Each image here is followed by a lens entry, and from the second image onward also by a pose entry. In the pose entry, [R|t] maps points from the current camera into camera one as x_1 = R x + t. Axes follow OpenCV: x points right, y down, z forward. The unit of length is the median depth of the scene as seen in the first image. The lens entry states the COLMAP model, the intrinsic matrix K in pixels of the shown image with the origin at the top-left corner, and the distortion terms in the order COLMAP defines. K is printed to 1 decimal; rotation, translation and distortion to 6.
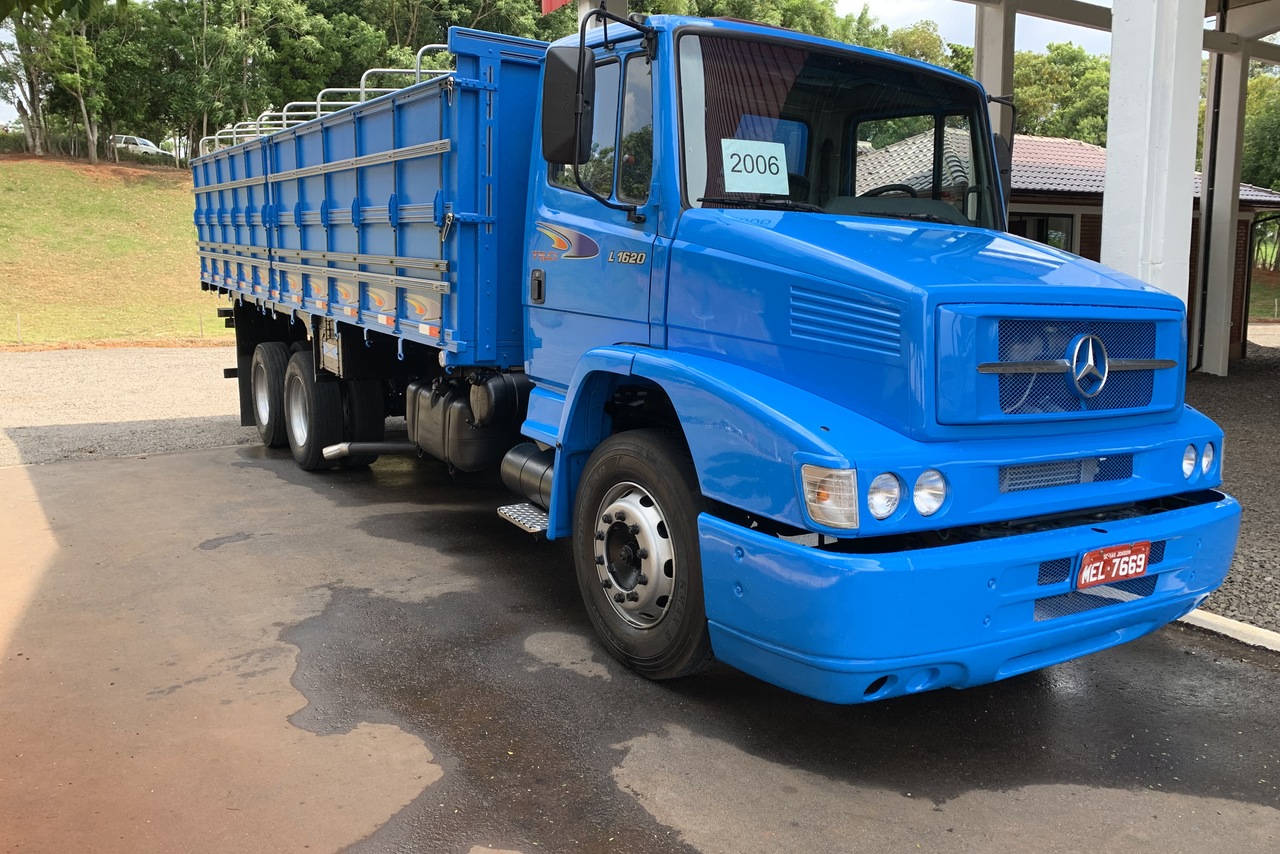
lens RADIAL K [[986.9, 0, 639.0], [0, 986.9, 373.3], [0, 0, 1]] dist [0.023573, -0.005059]
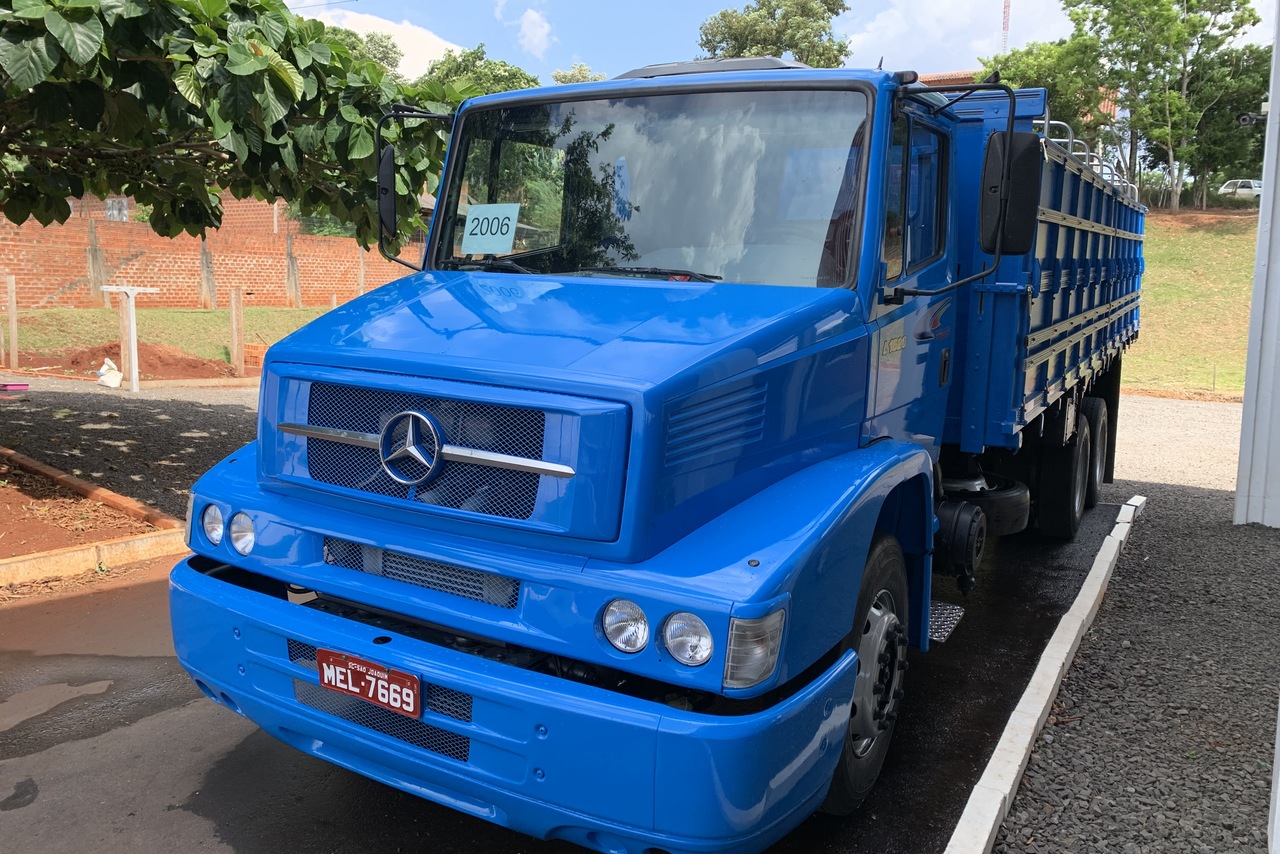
lens RADIAL K [[986.9, 0, 639.0], [0, 986.9, 373.3], [0, 0, 1]] dist [0.023573, -0.005059]
pose [[0.462177, 0.067538, -0.884212, 1.285560], [-0.108607, 0.993900, 0.019148, -0.108910], [0.880112, 0.087182, 0.466693, 0.765208]]
